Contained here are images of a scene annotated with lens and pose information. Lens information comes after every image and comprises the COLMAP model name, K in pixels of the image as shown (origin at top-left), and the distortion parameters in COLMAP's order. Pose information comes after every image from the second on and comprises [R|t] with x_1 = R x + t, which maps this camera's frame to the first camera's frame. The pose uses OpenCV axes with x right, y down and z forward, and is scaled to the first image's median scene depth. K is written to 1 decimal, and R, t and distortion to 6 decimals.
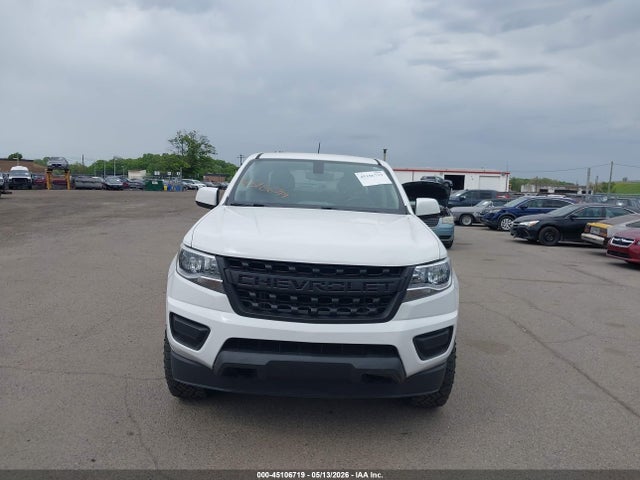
lens RADIAL K [[503.6, 0, 319.1], [0, 503.6, 239.6], [0, 0, 1]] dist [0.027642, -0.056065]
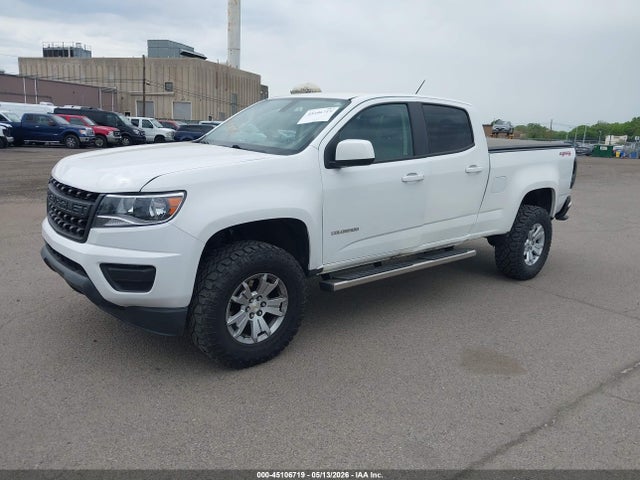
lens RADIAL K [[503.6, 0, 322.6], [0, 503.6, 244.9], [0, 0, 1]] dist [0.027642, -0.056065]
pose [[0.609899, 0.166290, -0.774836, 0.921403], [-0.108976, 0.986047, 0.125839, -0.016145], [0.784951, 0.007690, 0.619511, 0.528277]]
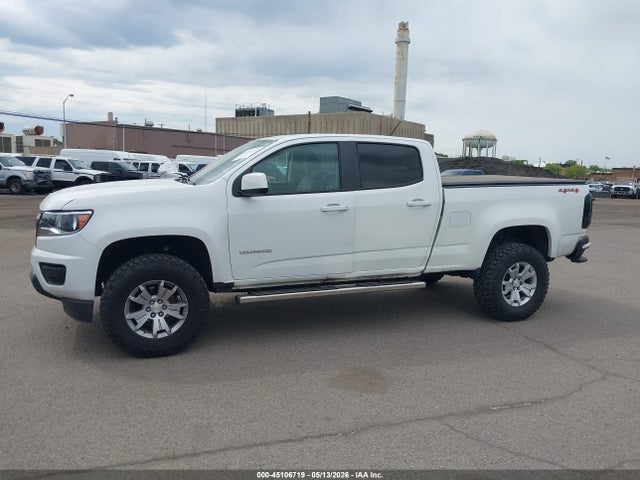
lens RADIAL K [[503.6, 0, 314.5], [0, 503.6, 236.9], [0, 0, 1]] dist [0.027642, -0.056065]
pose [[0.321272, 0.096713, -0.942035, 1.275378], [-0.126244, 0.990266, 0.058610, -0.039157], [0.938534, 0.100096, 0.330354, 0.917391]]
